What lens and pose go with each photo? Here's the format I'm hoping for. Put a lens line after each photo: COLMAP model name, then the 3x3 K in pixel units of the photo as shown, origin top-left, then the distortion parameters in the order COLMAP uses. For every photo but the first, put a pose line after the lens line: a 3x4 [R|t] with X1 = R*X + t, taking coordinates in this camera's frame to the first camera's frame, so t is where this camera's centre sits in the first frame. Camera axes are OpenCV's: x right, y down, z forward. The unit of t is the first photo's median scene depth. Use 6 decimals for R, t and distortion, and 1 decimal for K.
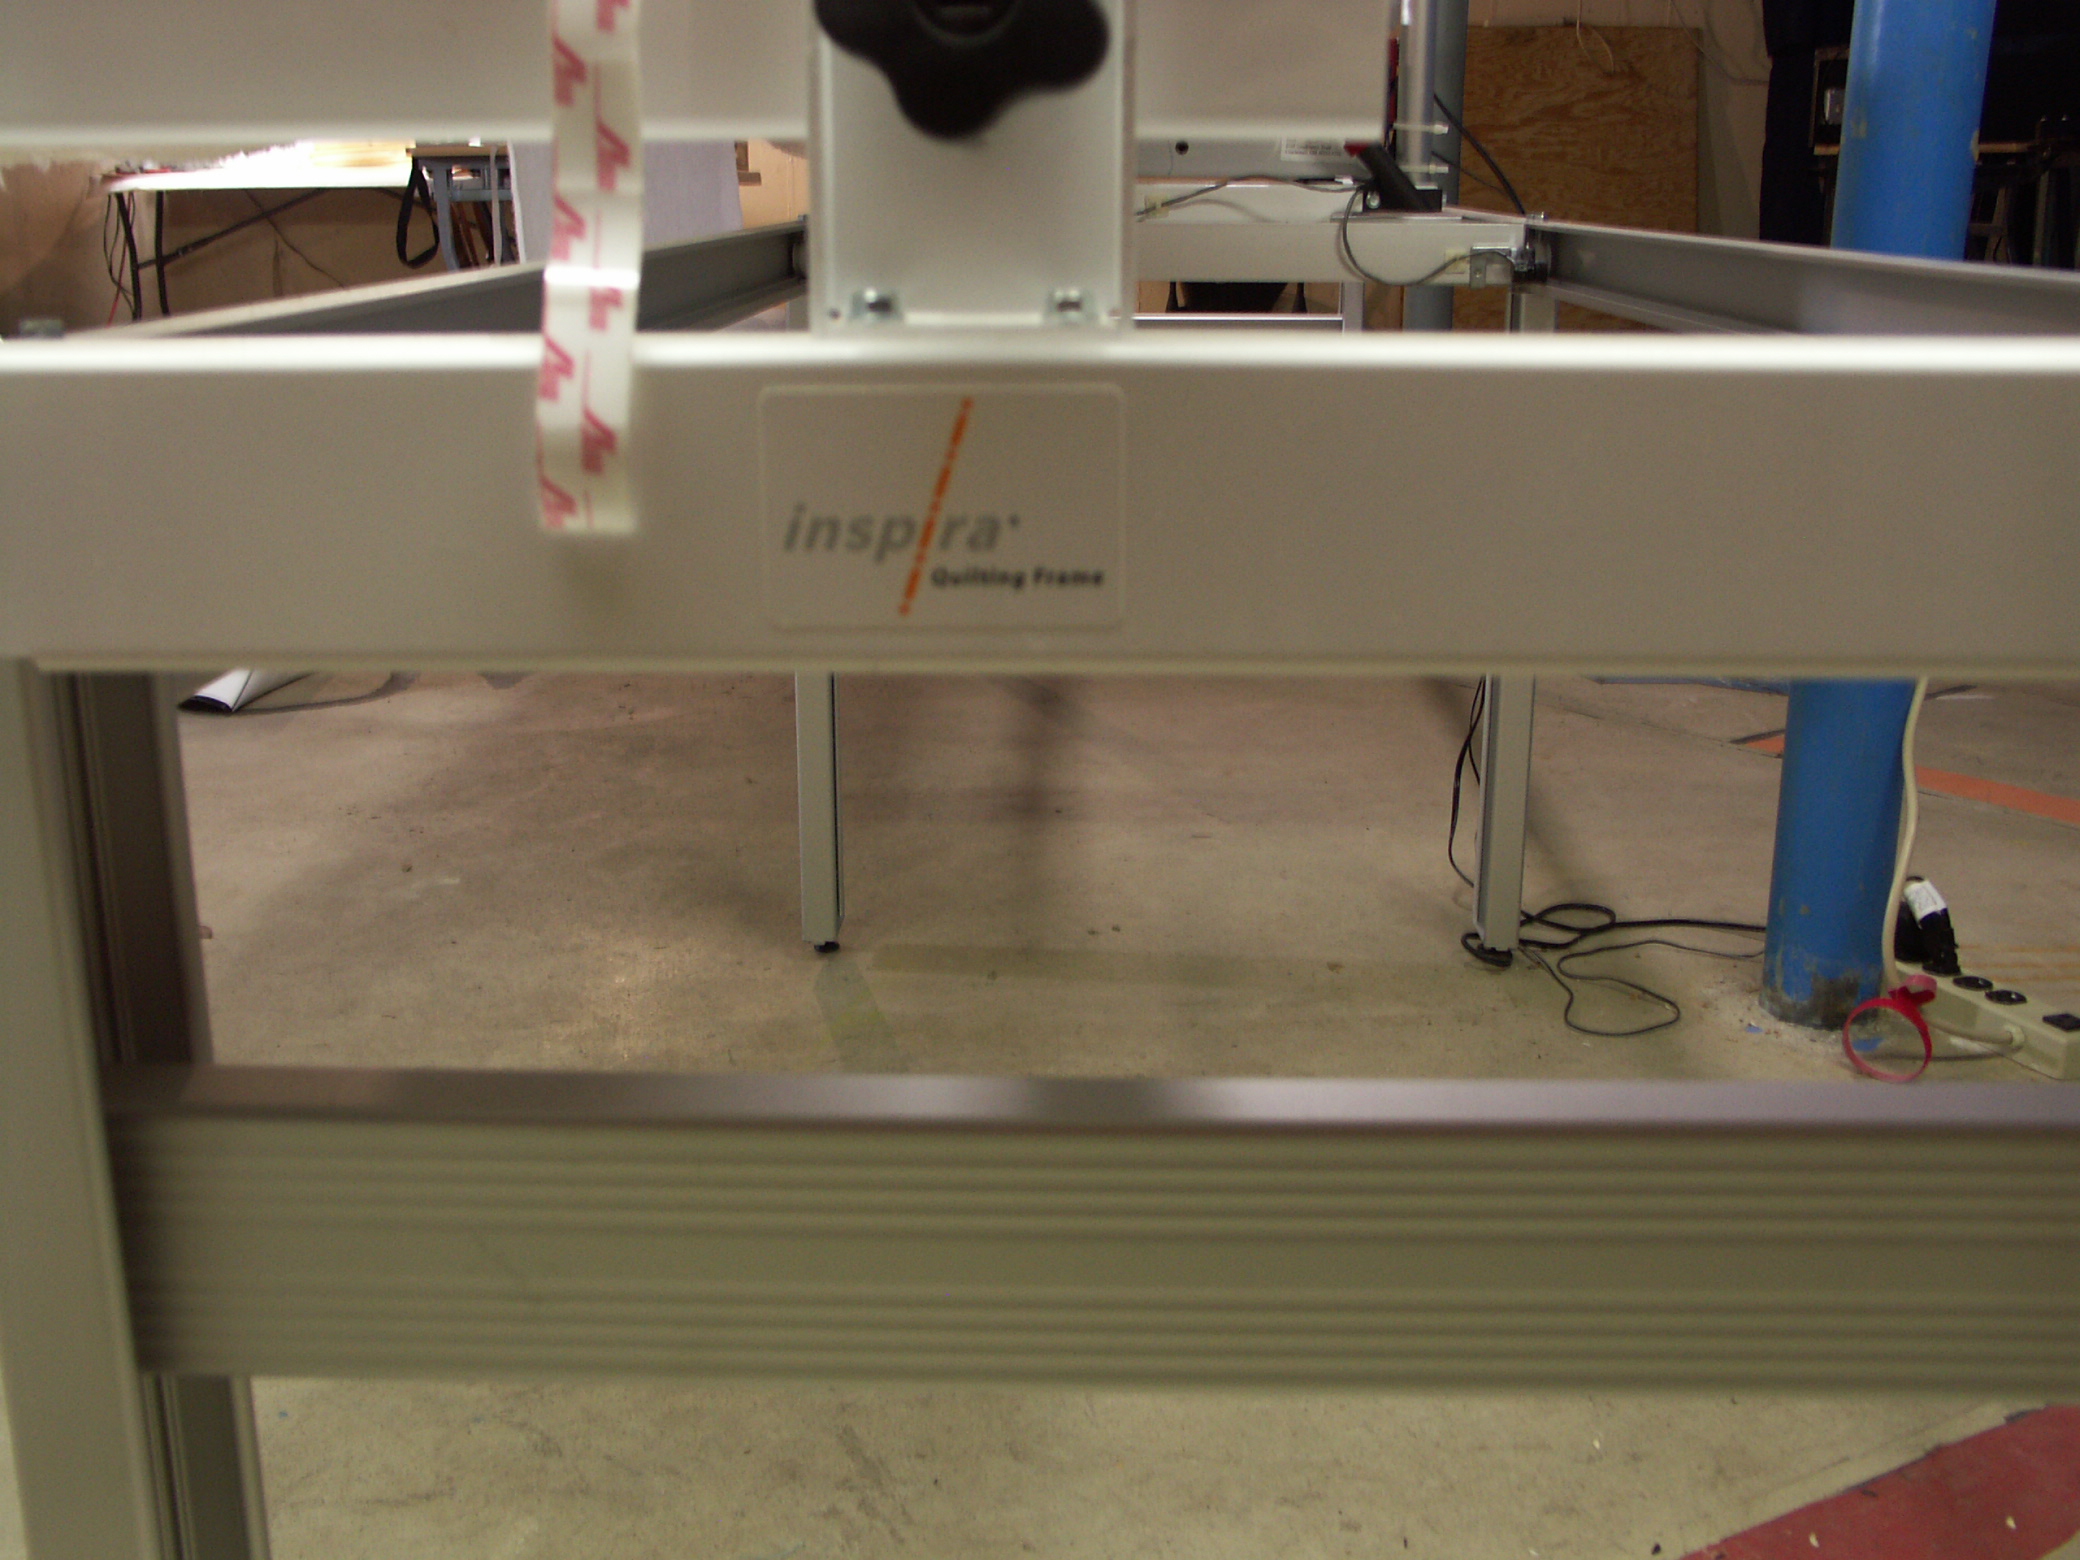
lens RADIAL K [[2161.3, 0, 1038.3], [0, 2161.3, 776.4], [0, 0, 1]] dist [-0.025007, 0.000000]
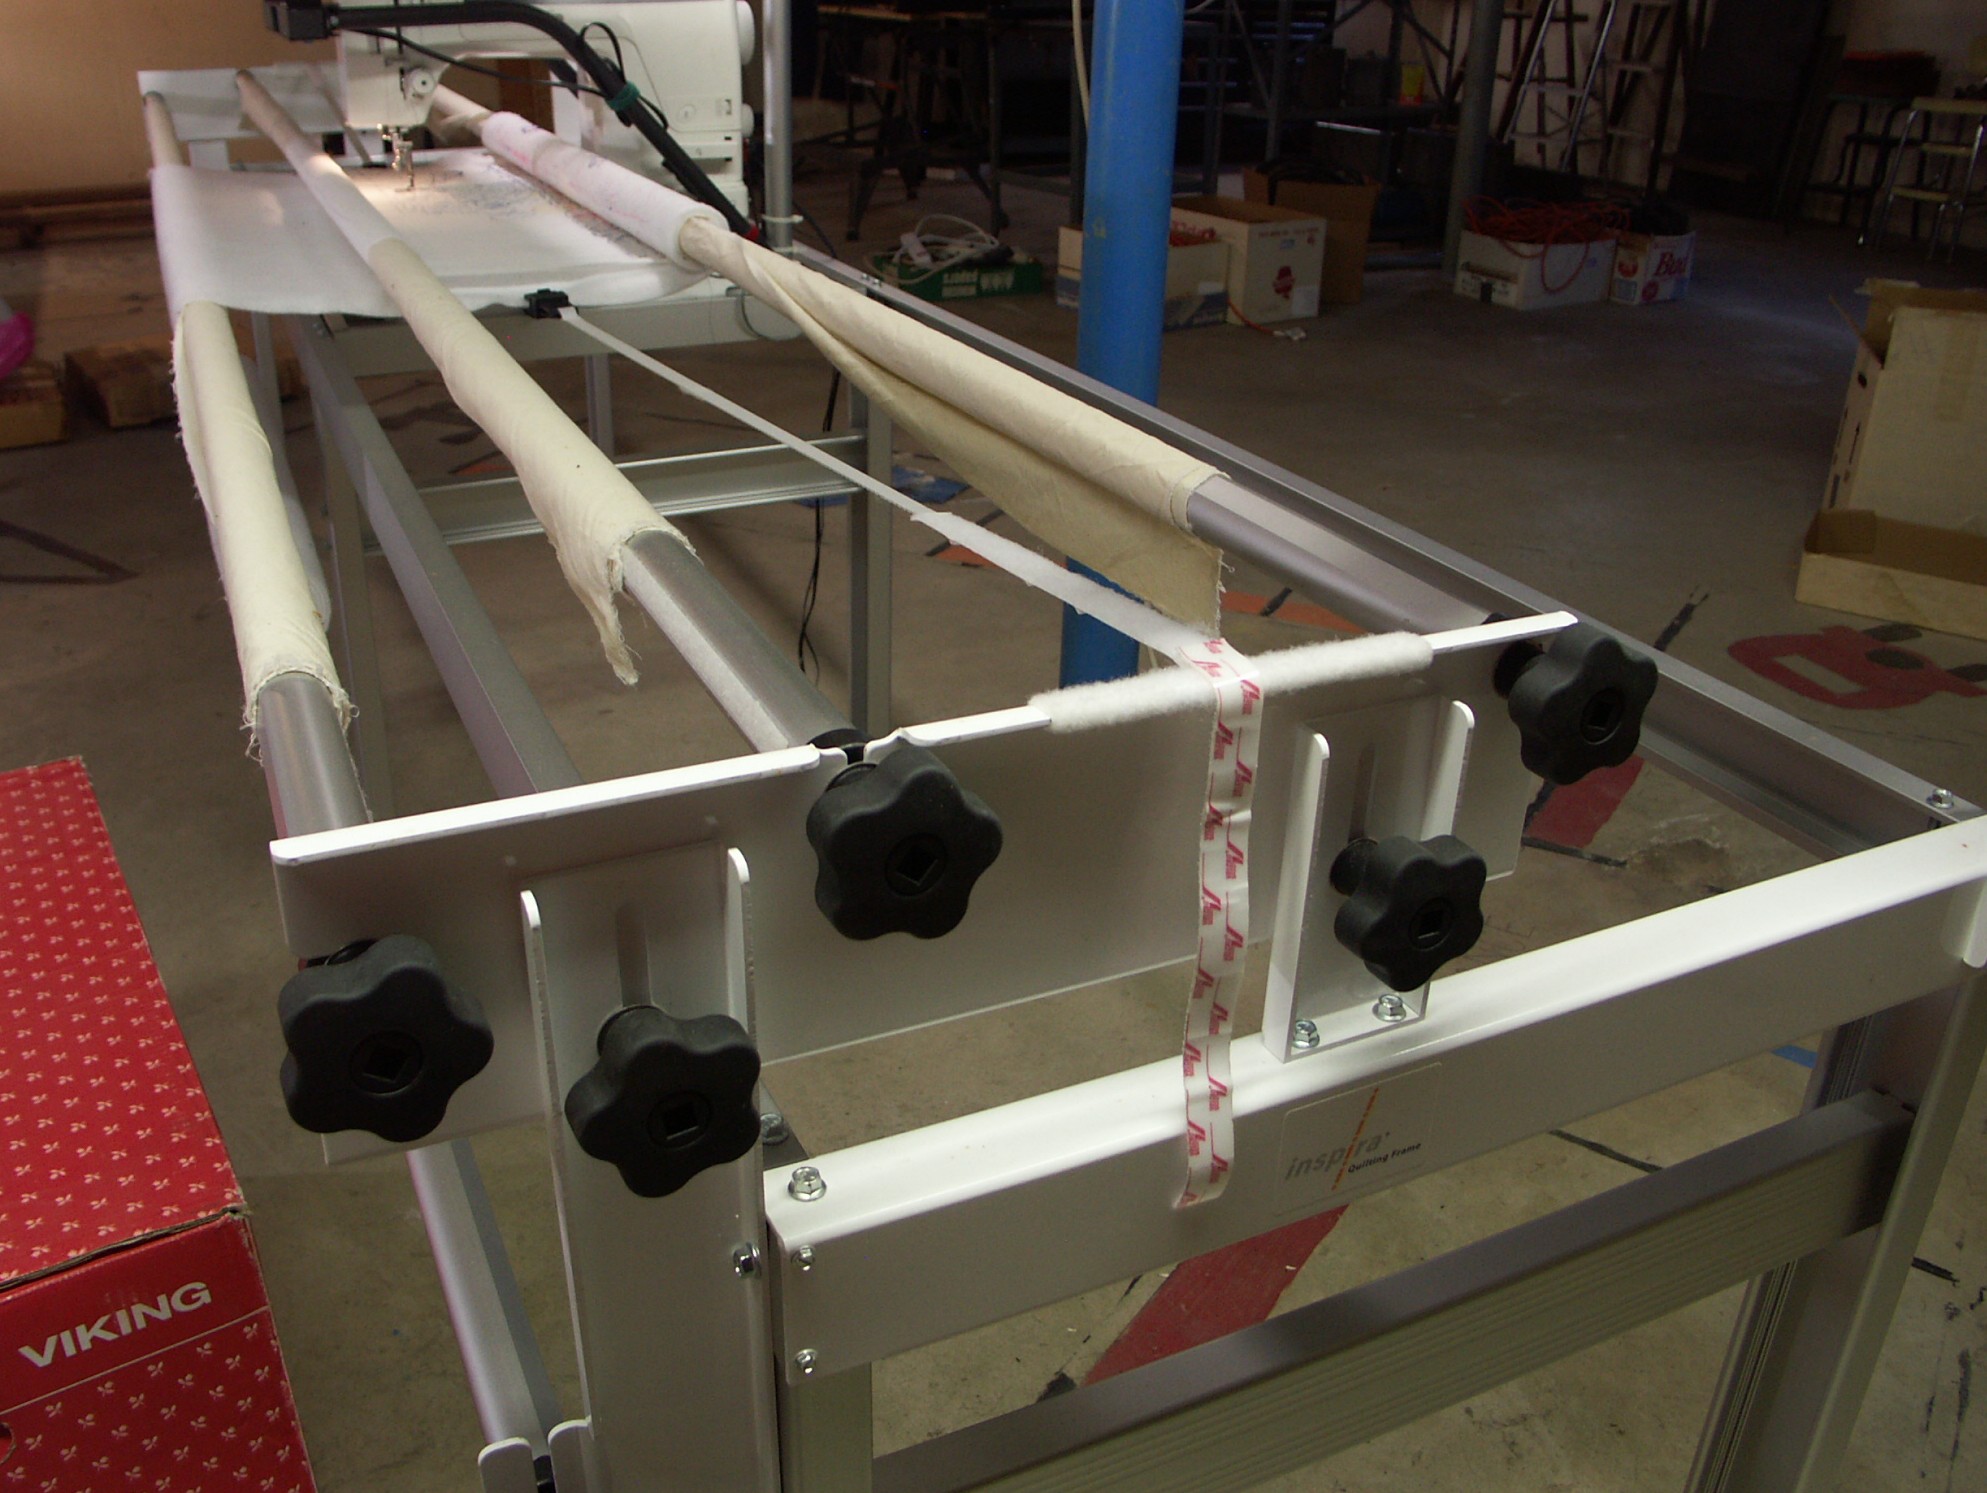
lens RADIAL K [[1702.2, 0, 991.9], [0, 1702.2, 744.0], [0, 0, 1]] dist [-0.089001, 0.004517]
pose [[0.883913, -0.175641, 0.433414, -0.888058], [0.090947, 0.973657, 0.209097, -0.783081], [-0.458723, -0.145406, 0.876602, -0.076375]]
